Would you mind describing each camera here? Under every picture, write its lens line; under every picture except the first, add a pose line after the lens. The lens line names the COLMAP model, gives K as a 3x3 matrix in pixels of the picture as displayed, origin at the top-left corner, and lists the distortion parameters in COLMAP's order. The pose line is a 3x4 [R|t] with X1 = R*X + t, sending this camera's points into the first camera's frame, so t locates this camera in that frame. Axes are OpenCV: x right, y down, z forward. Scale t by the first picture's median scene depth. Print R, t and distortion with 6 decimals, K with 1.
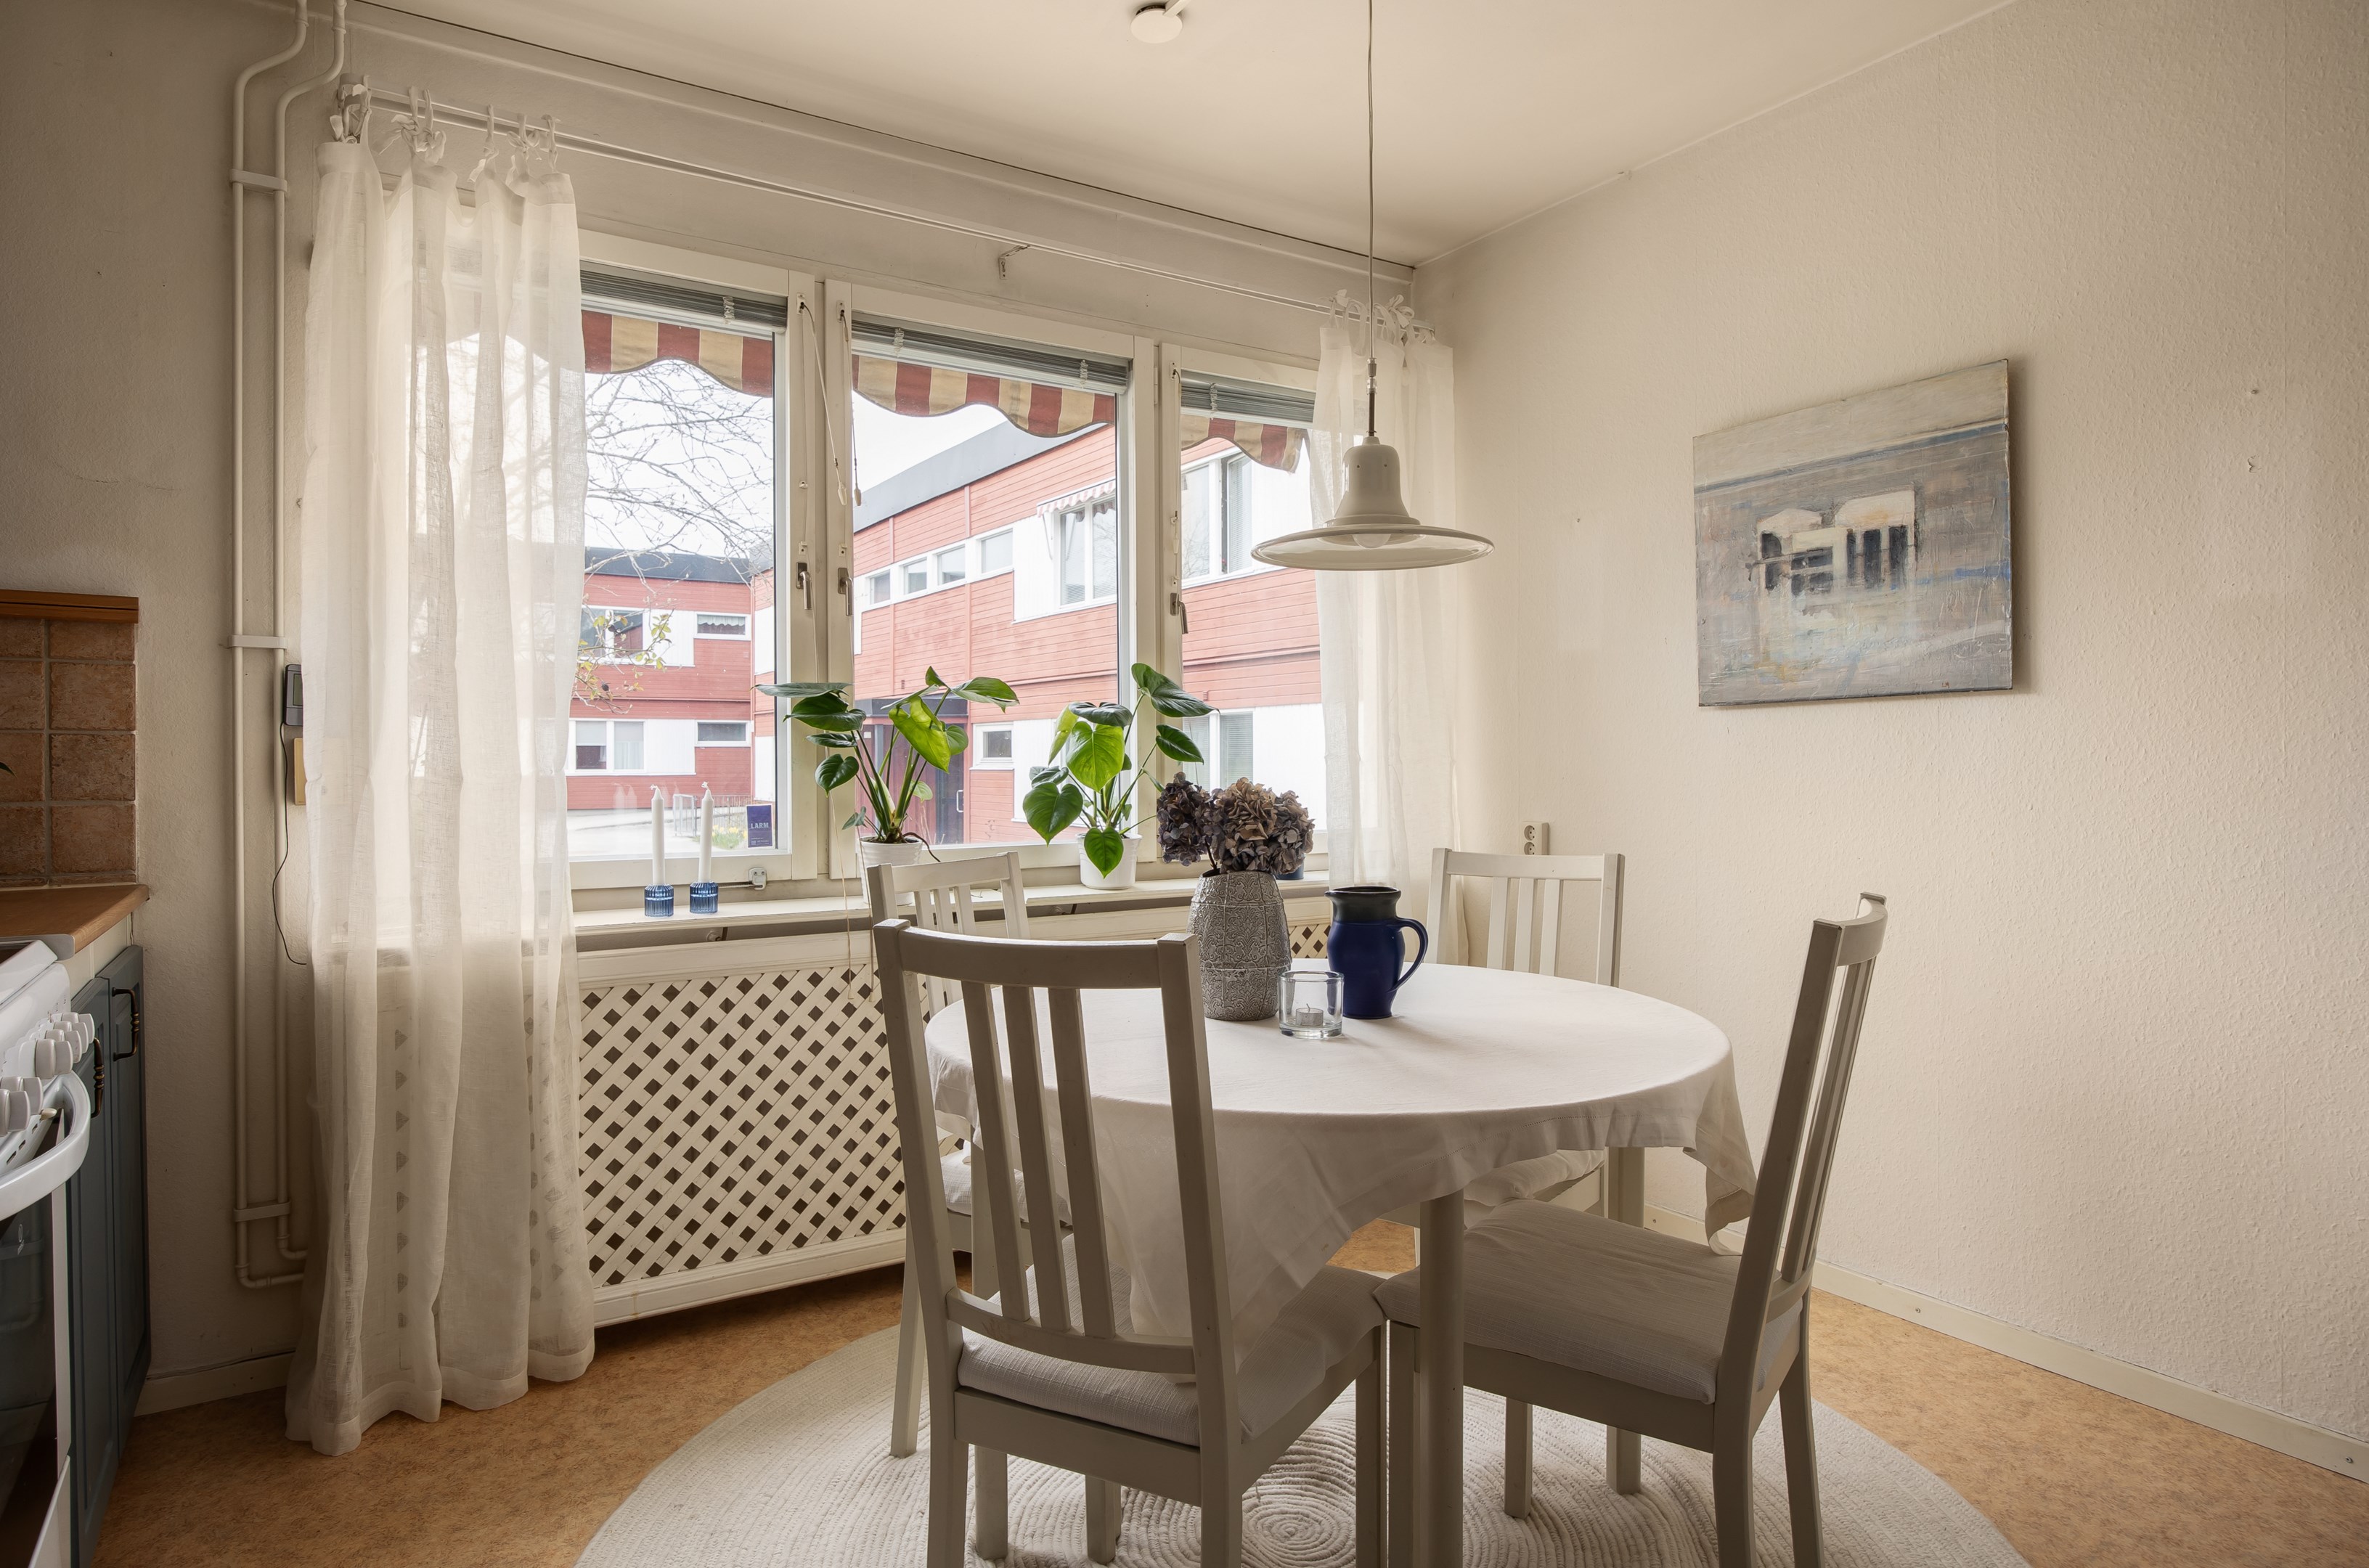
lens RADIAL K [[1343.8, 0, 1164.3], [0, 1343.8, 771.6], [0, 0, 1]] dist [-0.000551, -0.001694]
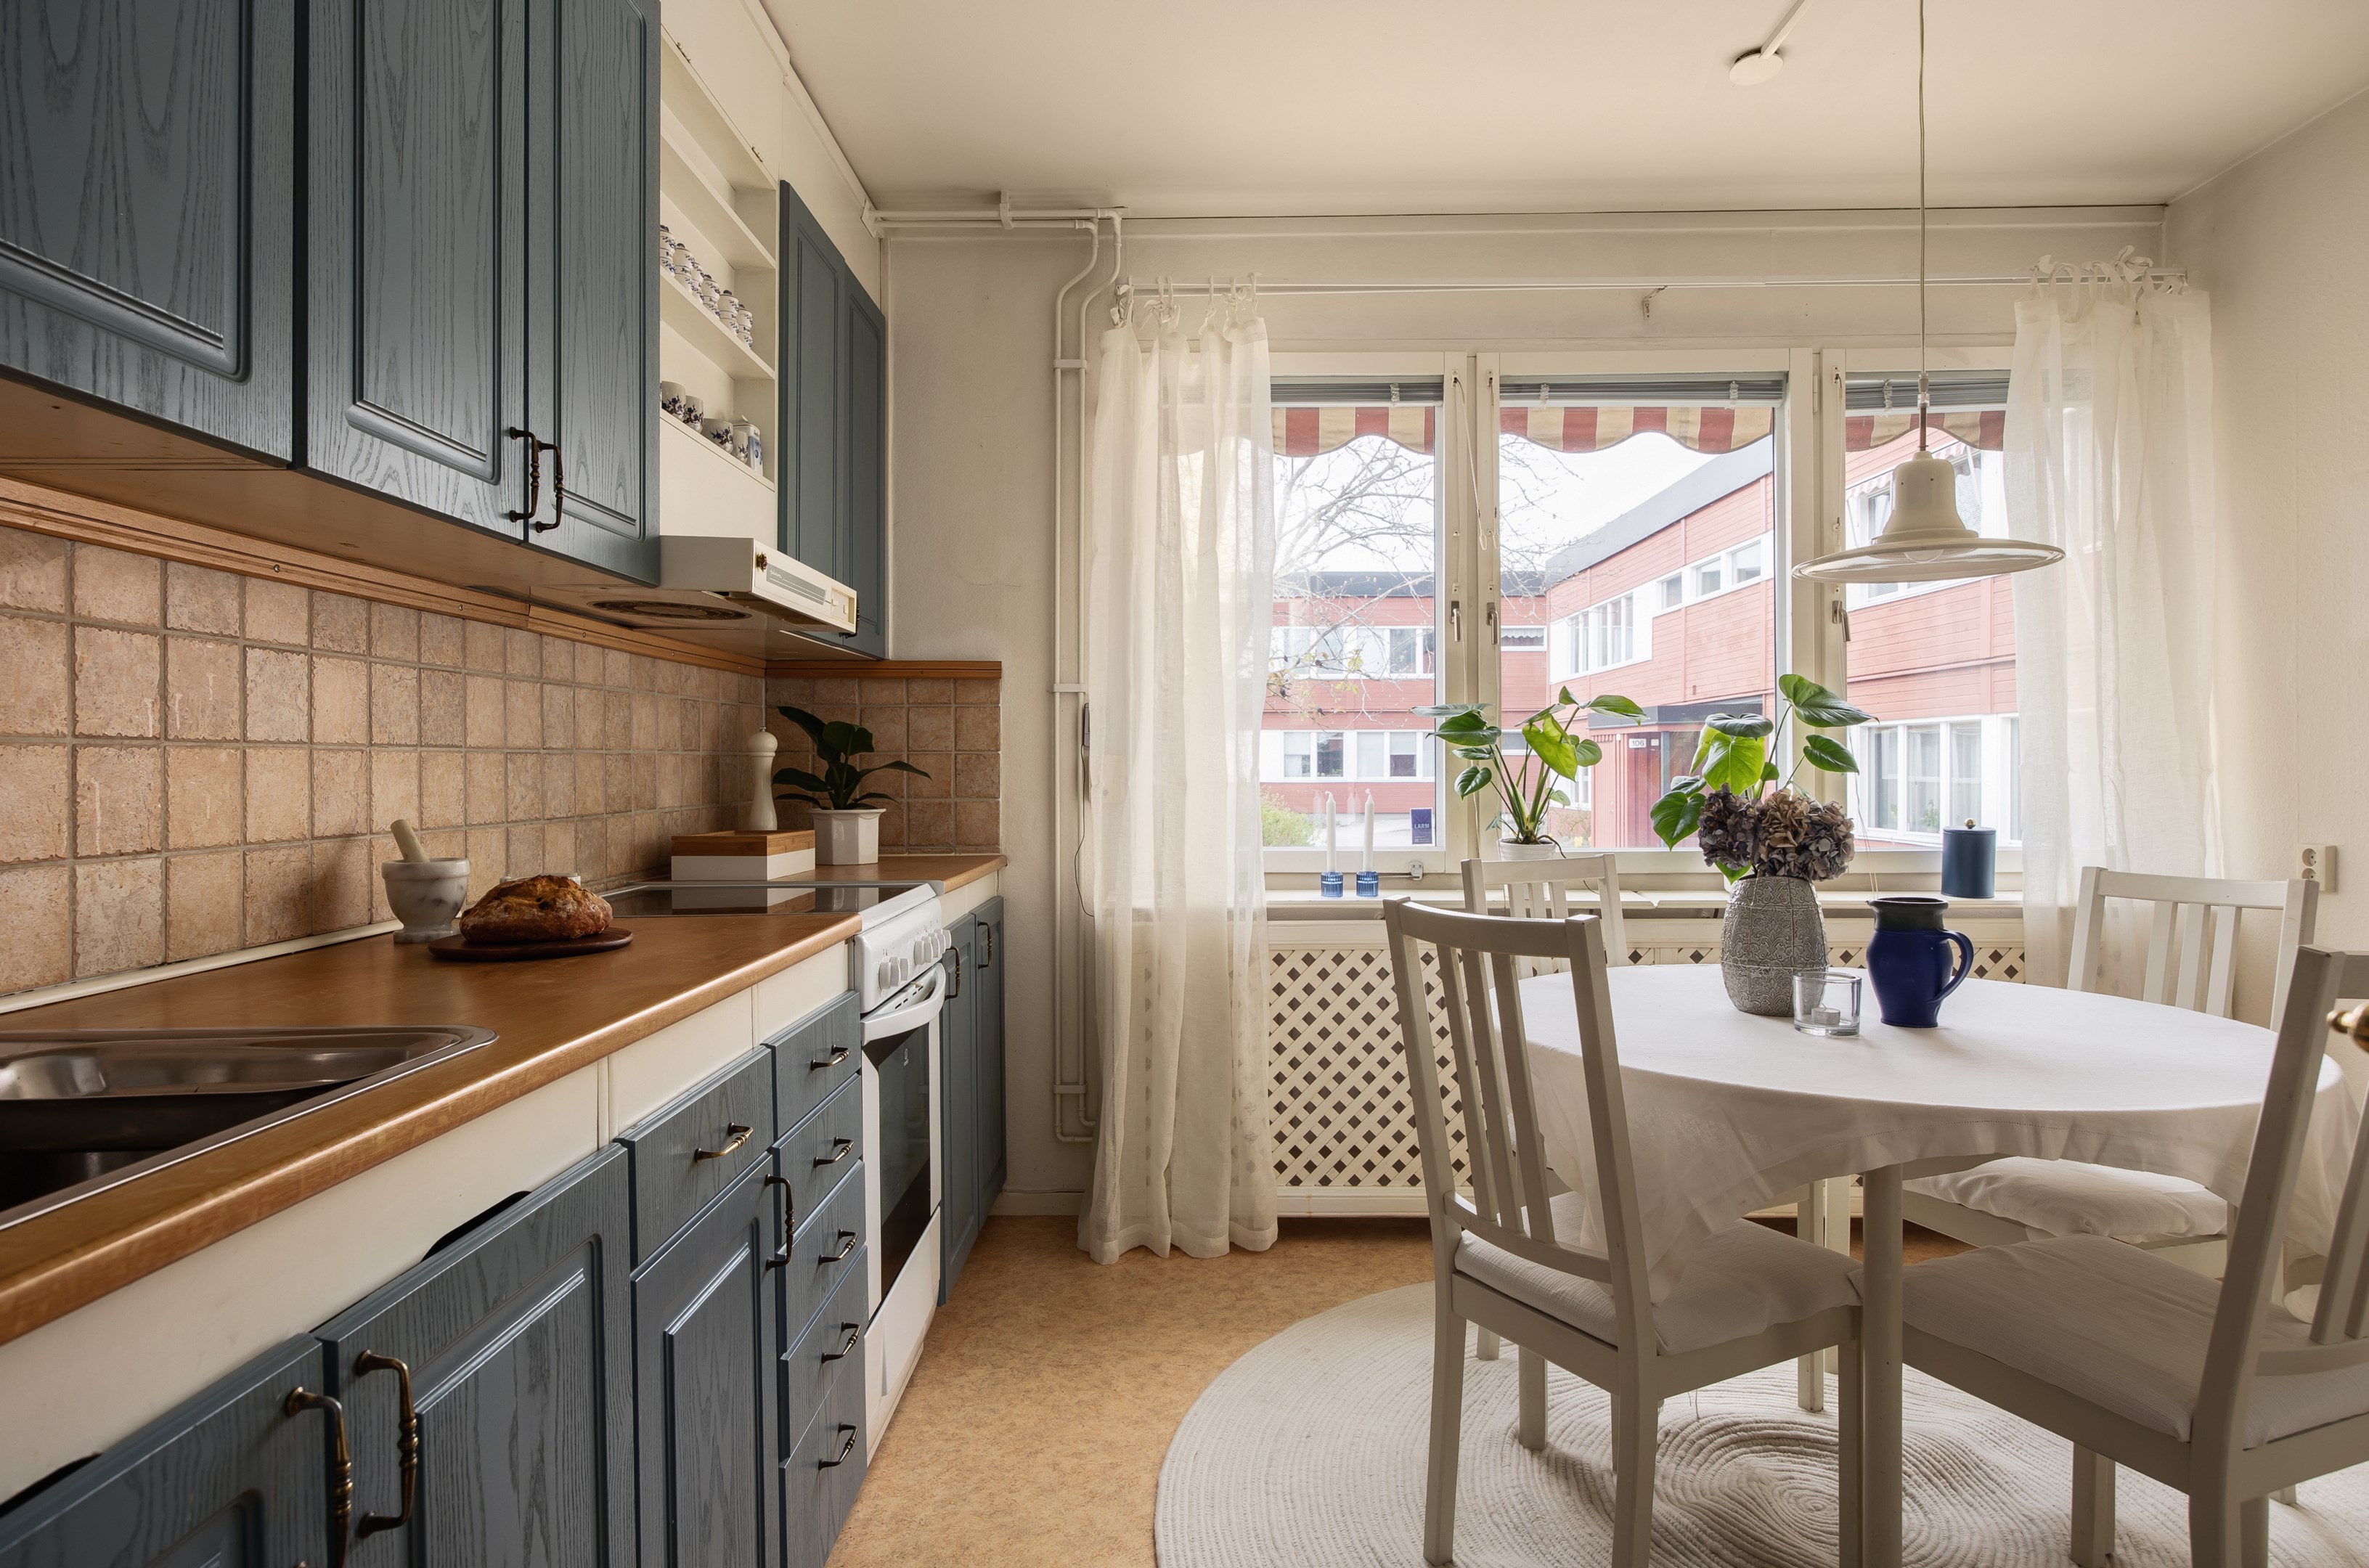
lens RADIAL K [[1343.8, 0, 1167.0], [0, 1343.8, 776.0], [0, 0, 1]] dist [-0.000551, -0.001694]
pose [[0.832083, 0.002740, -0.554645, 0.193328], [-0.003909, 0.999992, -0.000926, -0.002302], [0.554638, 0.002939, 0.832087, -0.121252]]
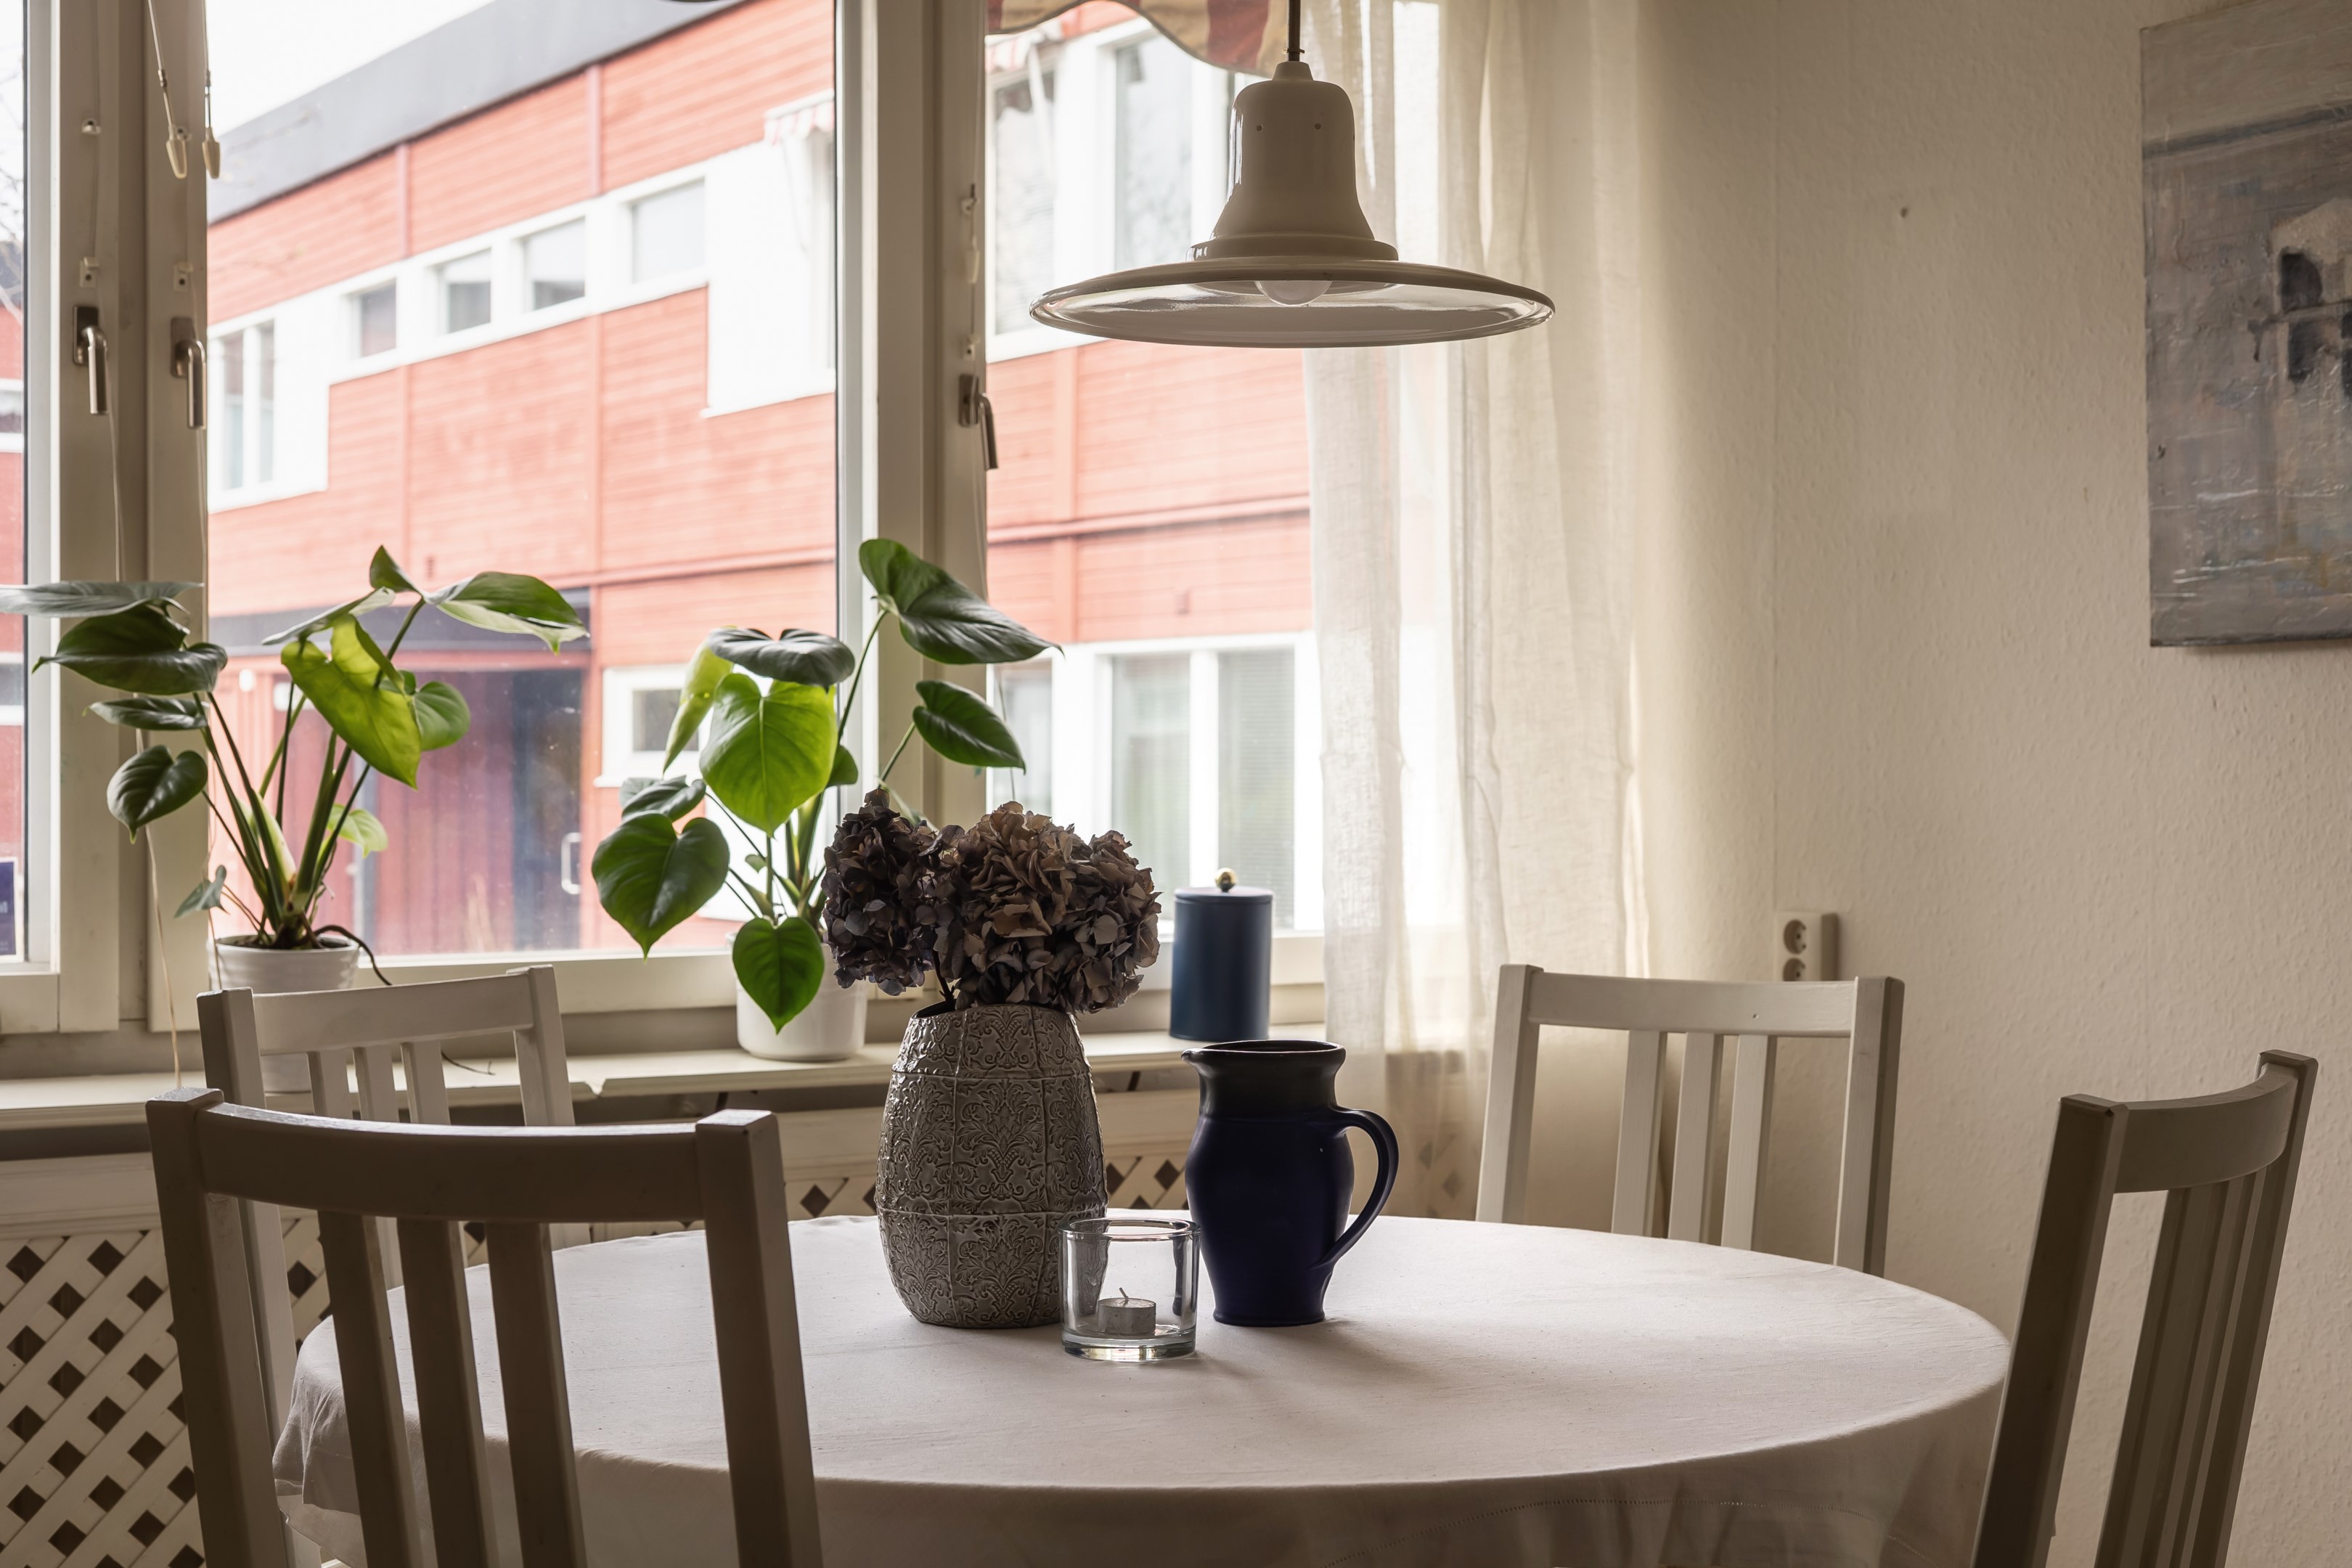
lens RADIAL K [[3485.8, 0, 1160.4], [0, 3485.8, 788.2], [0, 0, 1]] dist [-0.006287, 0.000000]
pose [[0.999954, 0.005244, 0.008080, 0.080343], [-0.005232, 0.999985, -0.001506, 0.000918], [-0.008088, 0.001463, 0.999966, -0.151332]]
